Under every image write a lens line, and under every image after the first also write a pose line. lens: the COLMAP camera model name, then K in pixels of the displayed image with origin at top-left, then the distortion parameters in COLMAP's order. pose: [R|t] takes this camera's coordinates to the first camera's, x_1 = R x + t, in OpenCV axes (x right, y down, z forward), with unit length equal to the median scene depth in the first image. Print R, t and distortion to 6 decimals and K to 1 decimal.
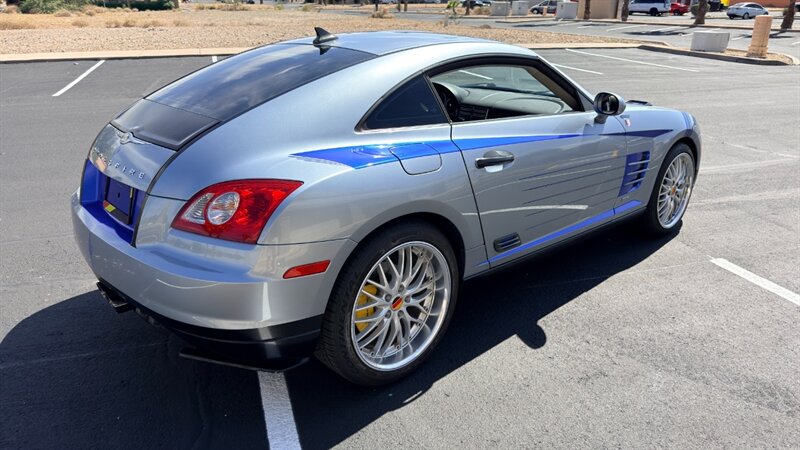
lens RADIAL K [[566.3, 0, 392.0], [0, 566.3, 227.2], [0, 0, 1]] dist [0.038119, -0.042263]
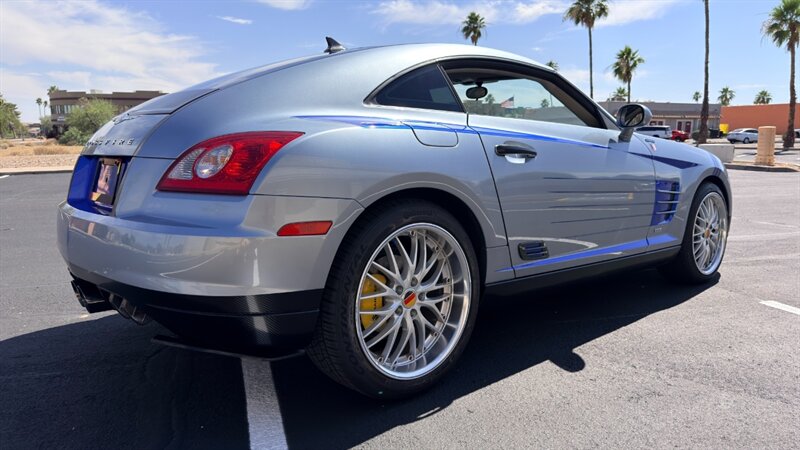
lens RADIAL K [[566.3, 0, 391.7], [0, 566.3, 226.0], [0, 0, 1]] dist [0.038119, -0.042263]
pose [[0.999718, -0.000485, -0.023756, 0.002055], [-0.004724, 0.975777, -0.218716, 0.203411], [0.023287, 0.218766, 0.975499, 0.124104]]
